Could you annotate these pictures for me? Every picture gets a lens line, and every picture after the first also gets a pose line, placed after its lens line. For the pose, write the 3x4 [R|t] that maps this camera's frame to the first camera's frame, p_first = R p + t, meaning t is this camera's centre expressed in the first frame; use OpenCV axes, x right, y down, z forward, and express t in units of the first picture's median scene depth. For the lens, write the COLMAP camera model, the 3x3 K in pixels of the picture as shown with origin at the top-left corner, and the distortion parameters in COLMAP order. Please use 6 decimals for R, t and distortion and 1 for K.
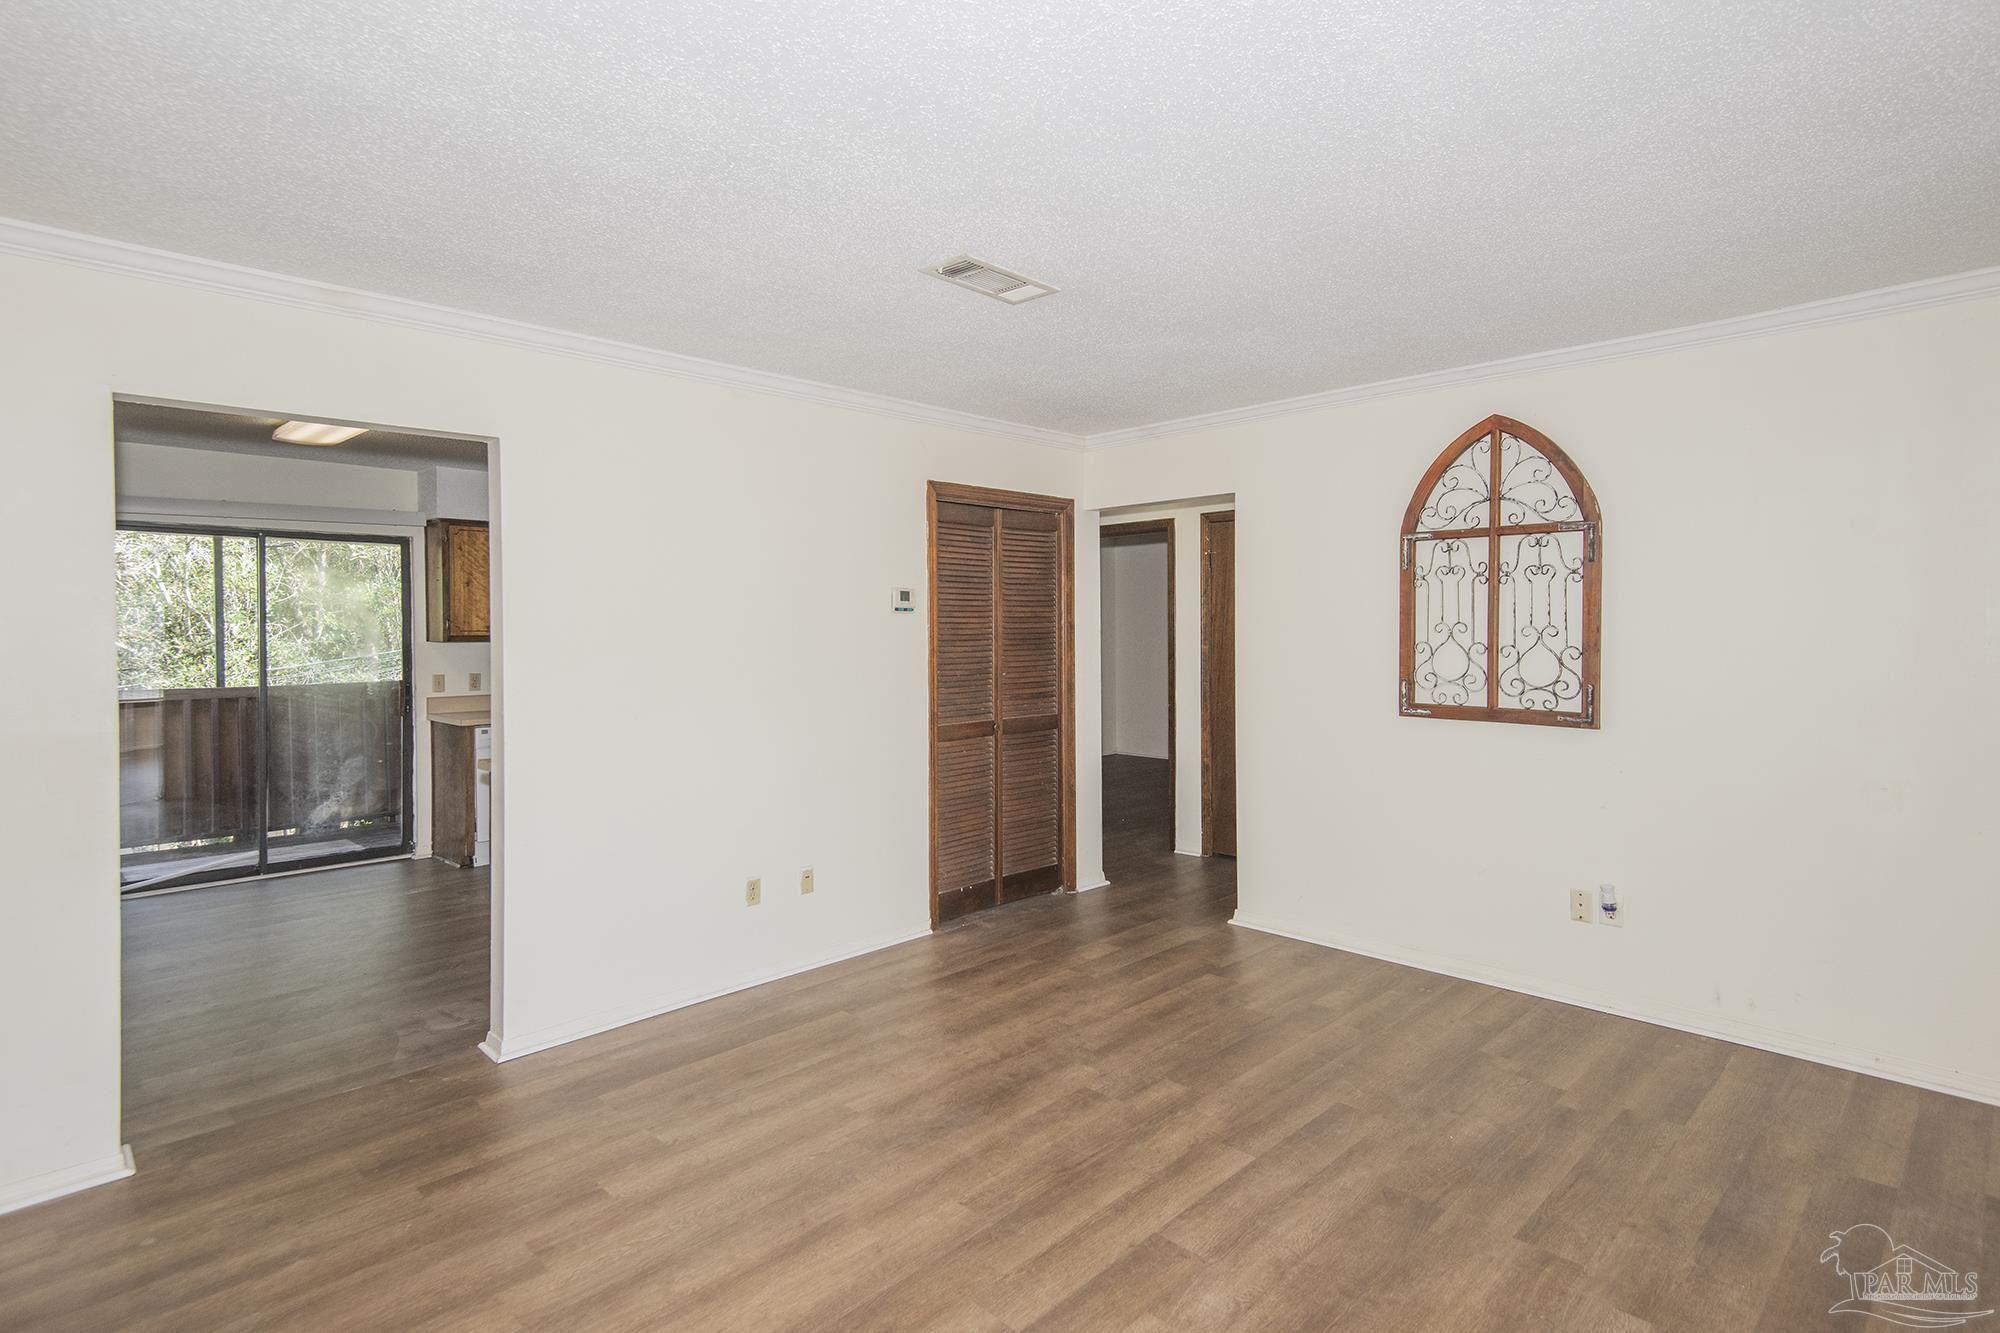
lens RADIAL K [[1019.4, 0, 1007.1], [0, 1019.4, 629.5], [0, 0, 1]] dist [0.032920, -0.000838]
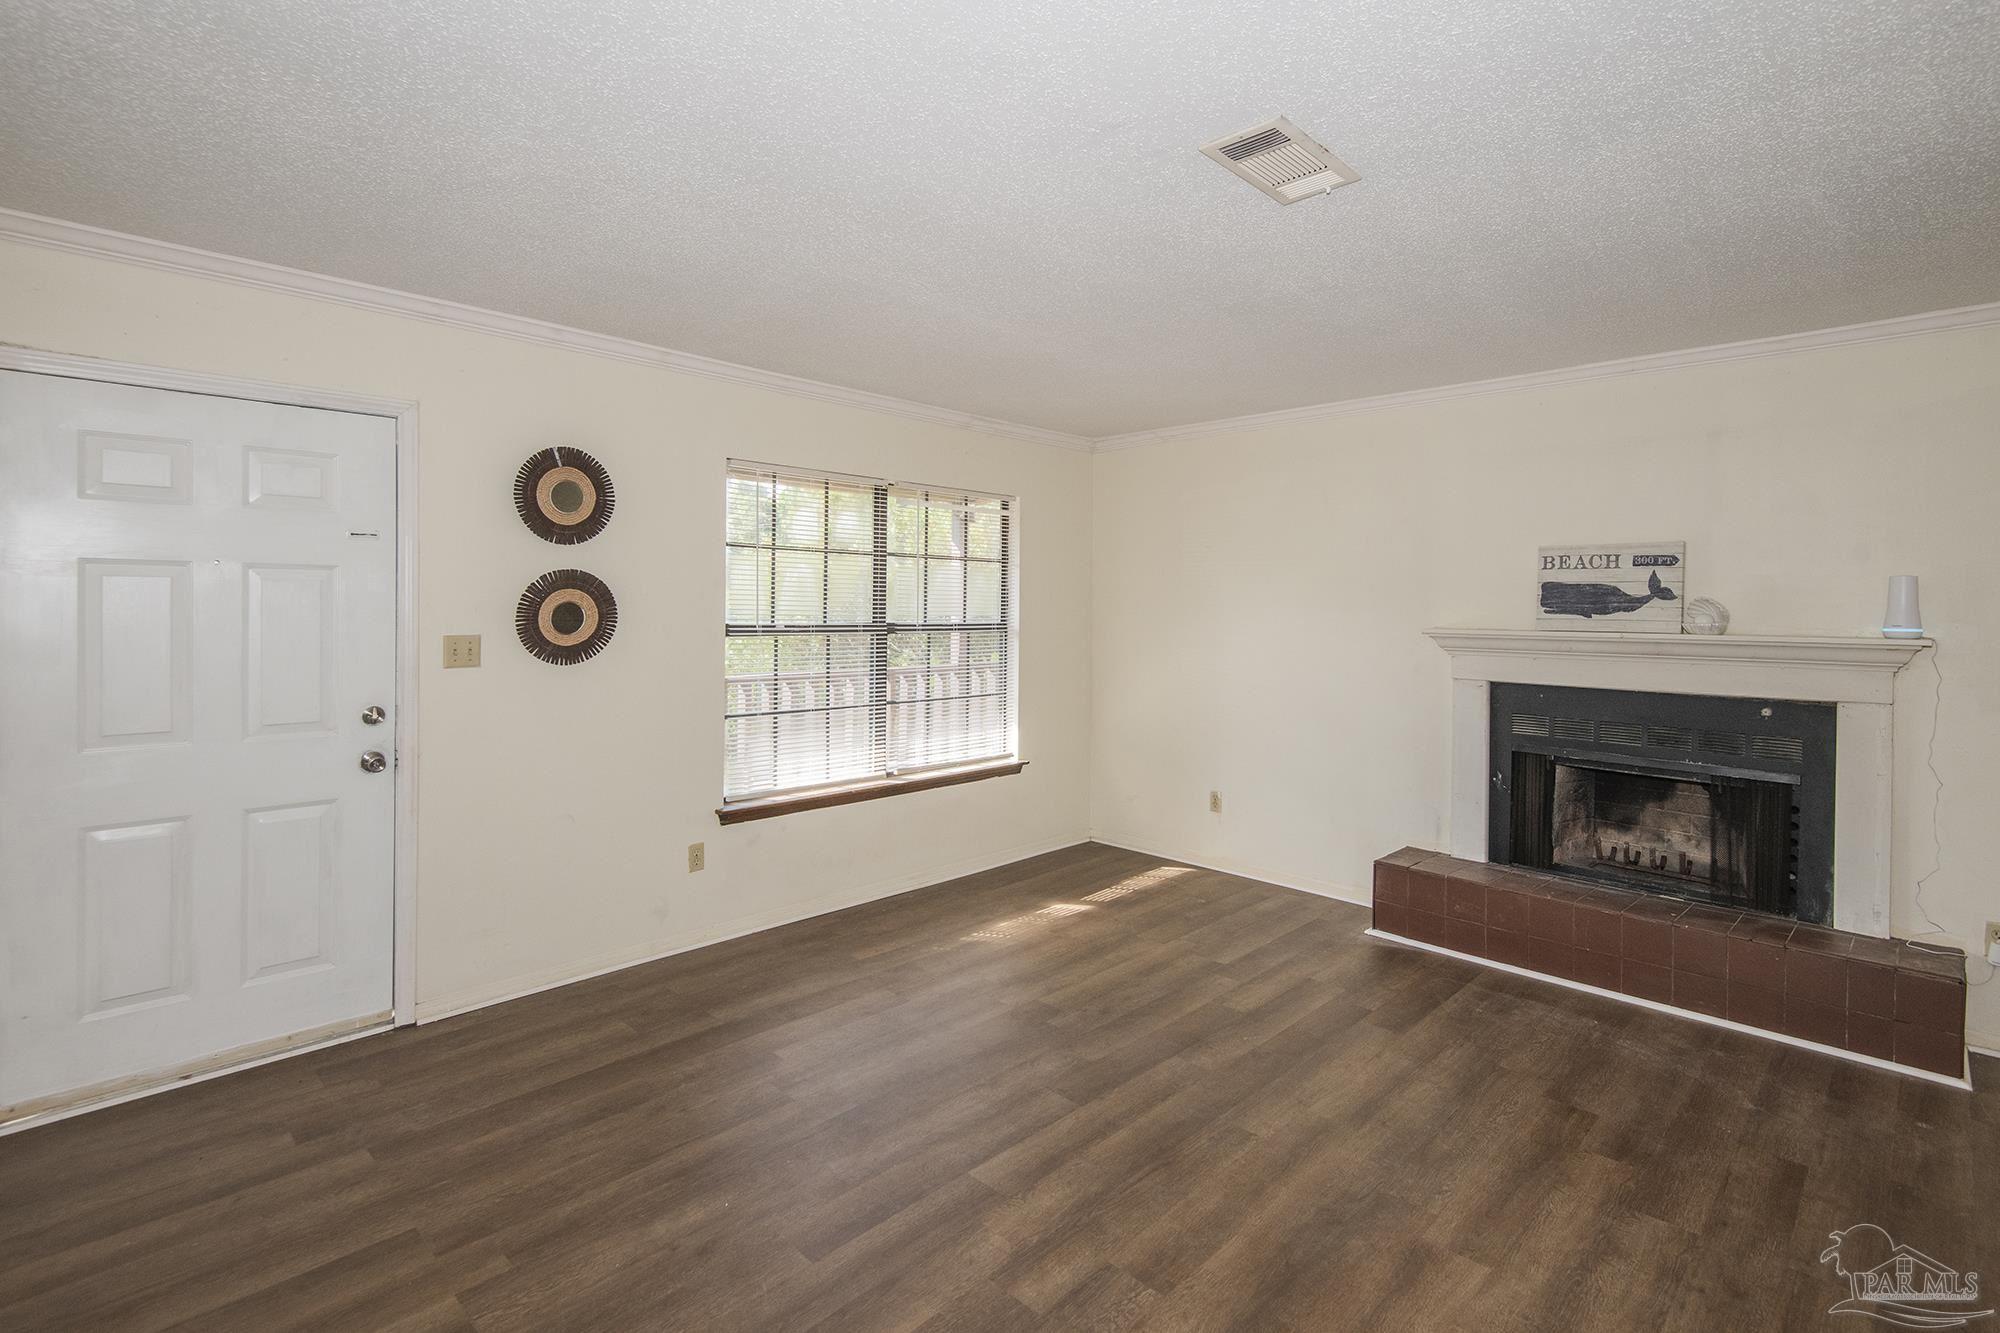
lens RADIAL K [[946.6, 0, 1002.0], [0, 946.6, 617.6], [0, 0, 1]] dist [0.017375, -0.000966]
pose [[-0.999998, -0.002122, 0.000525, 0.151504], [-0.002115, 0.999910, 0.013248, -0.005867], [-0.000553, 0.013247, -0.999912, 1.342871]]
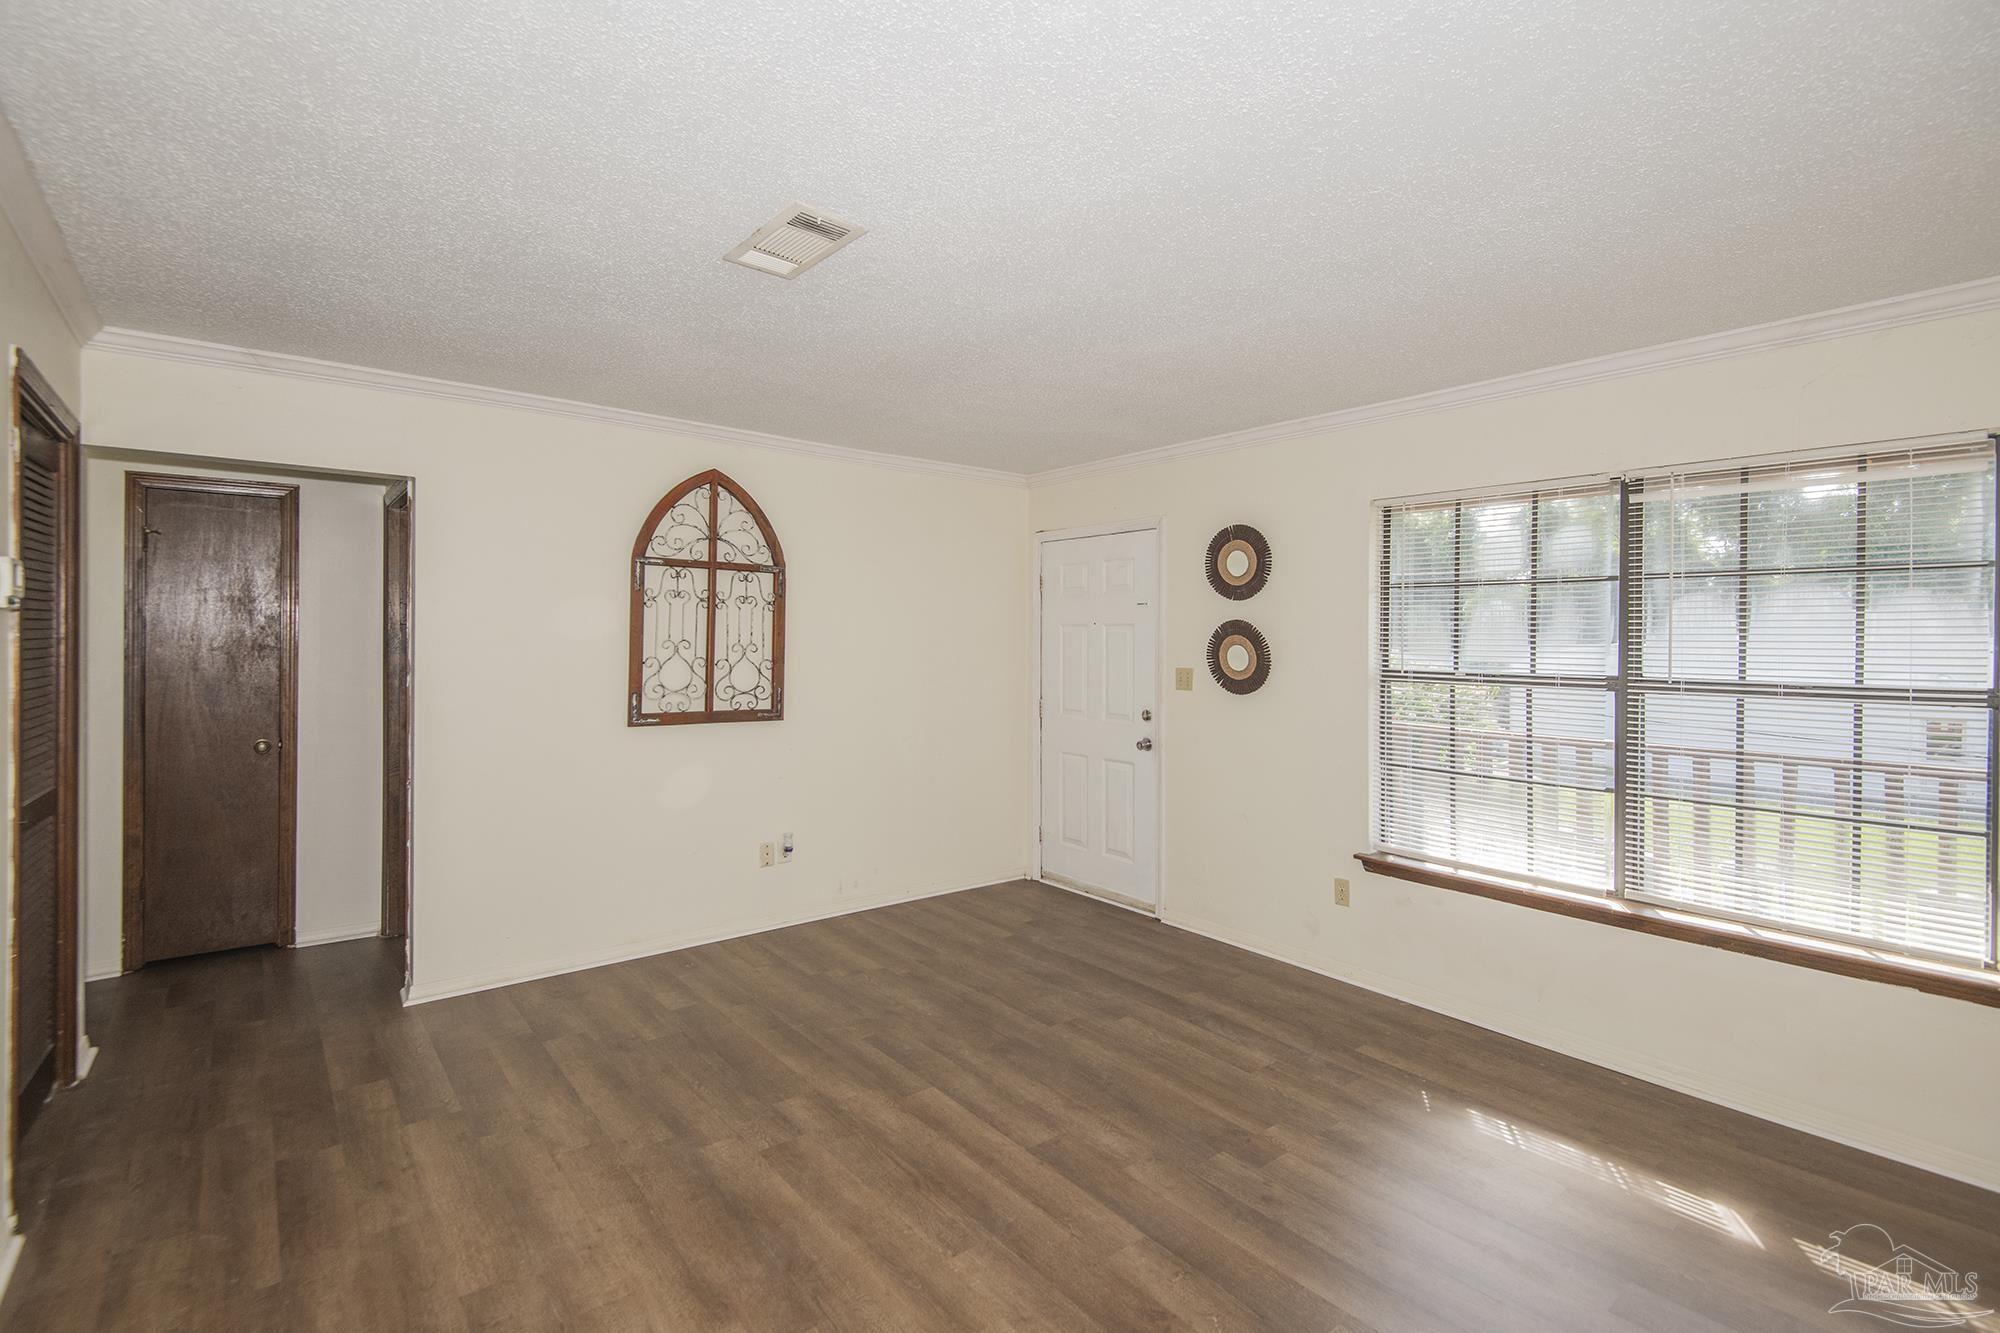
lens RADIAL K [[916.6, 0, 1006.6], [0, 916.6, 625.7], [0, 0, 1]] dist [0.038674, -0.021696]
pose [[0.107212, 0.022779, 0.993975, -0.605188], [-0.010396, 0.999709, -0.021789, -0.004627], [-0.994182, -0.007997, 0.107417, 0.576913]]
